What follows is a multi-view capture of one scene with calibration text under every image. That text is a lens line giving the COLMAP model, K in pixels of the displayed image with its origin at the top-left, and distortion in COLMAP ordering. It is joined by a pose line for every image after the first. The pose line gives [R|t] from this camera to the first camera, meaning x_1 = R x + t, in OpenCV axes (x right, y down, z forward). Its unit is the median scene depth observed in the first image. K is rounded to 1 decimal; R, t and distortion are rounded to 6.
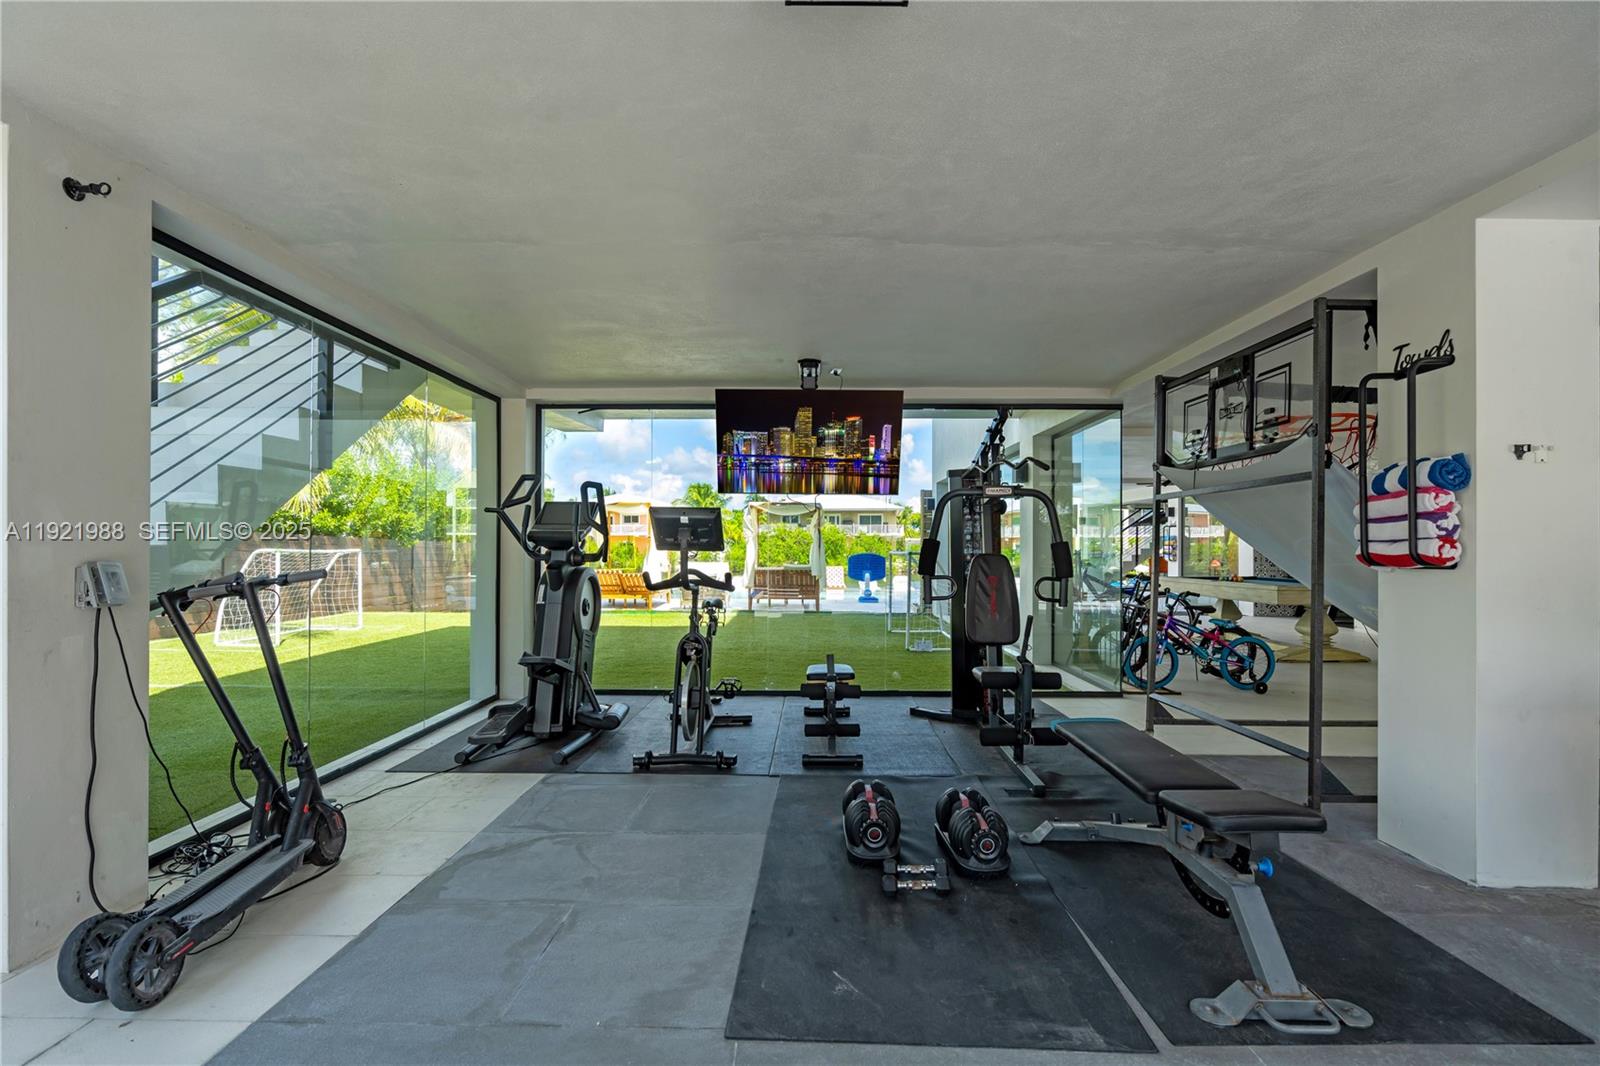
lens RADIAL K [[729.0, 0, 795.5], [0, 729.0, 530.1], [0, 0, 1]] dist [-0.006407, 0.003162]
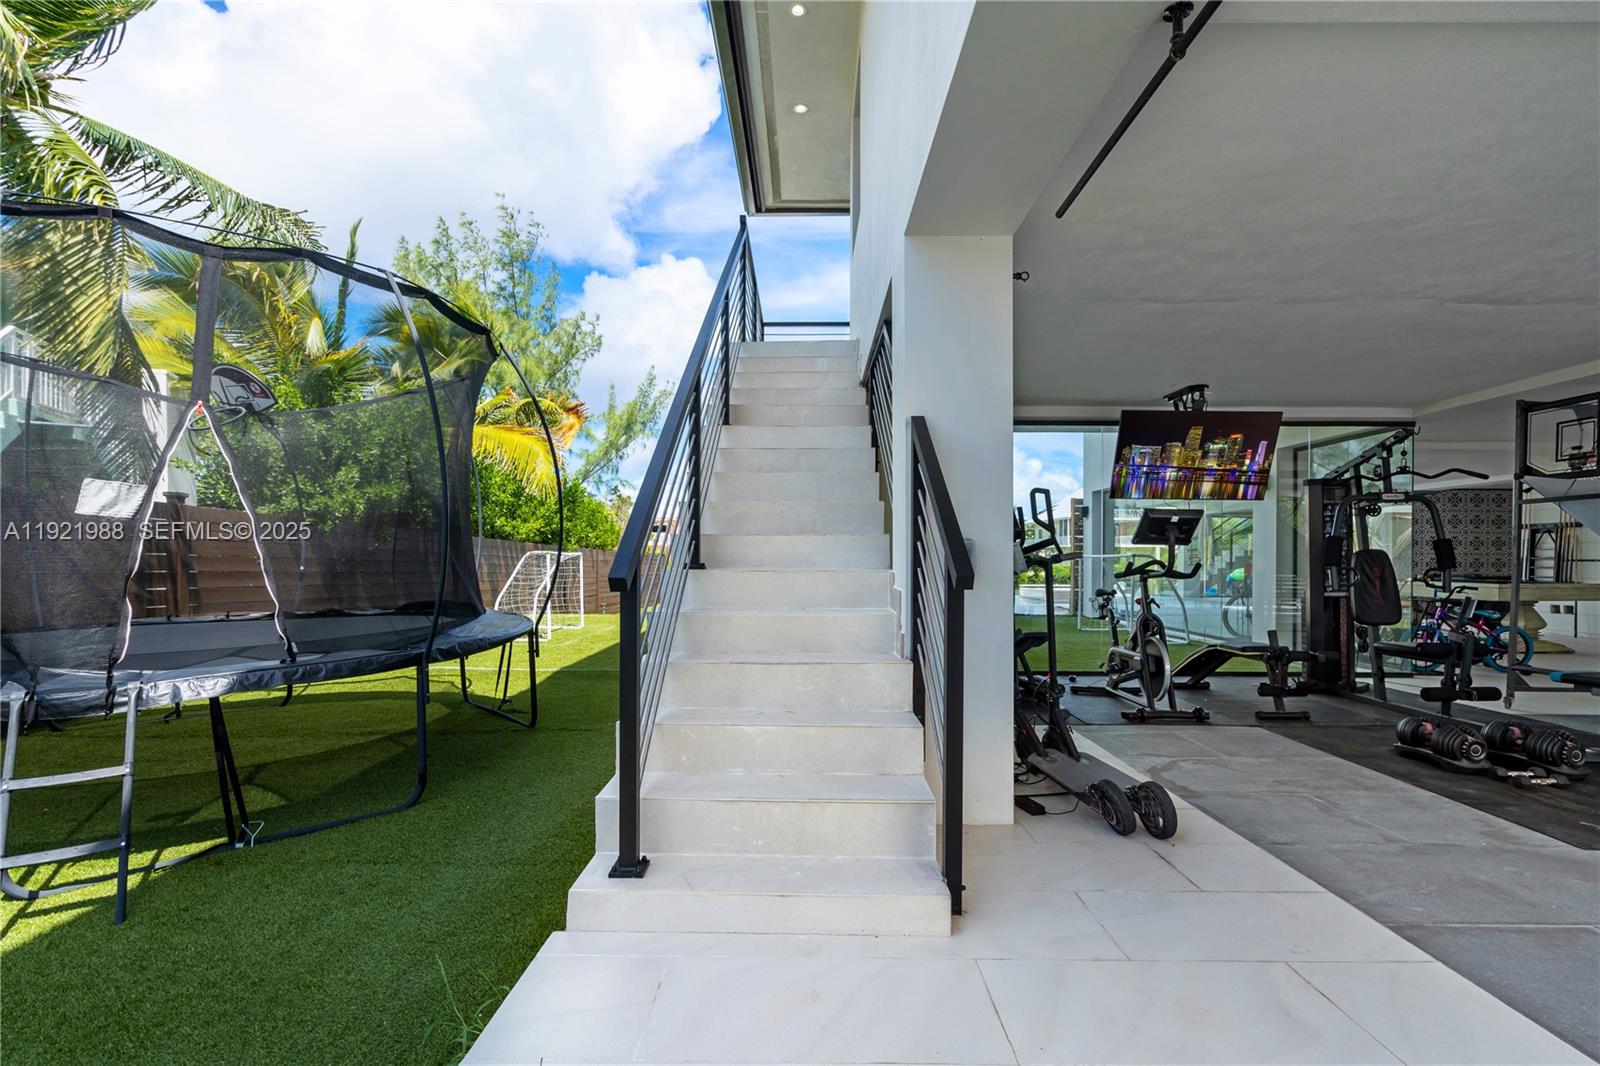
lens RADIAL K [[729.0, 0, 796.7], [0, 729.0, 550.0], [0, 0, 1]] dist [-0.006407, 0.003162]
pose [[0.999997, 0.000693, -0.002411, -0.623058], [-0.000658, 0.999896, 0.014406, 0.016632], [0.002421, -0.014404, 0.999893, -0.182771]]
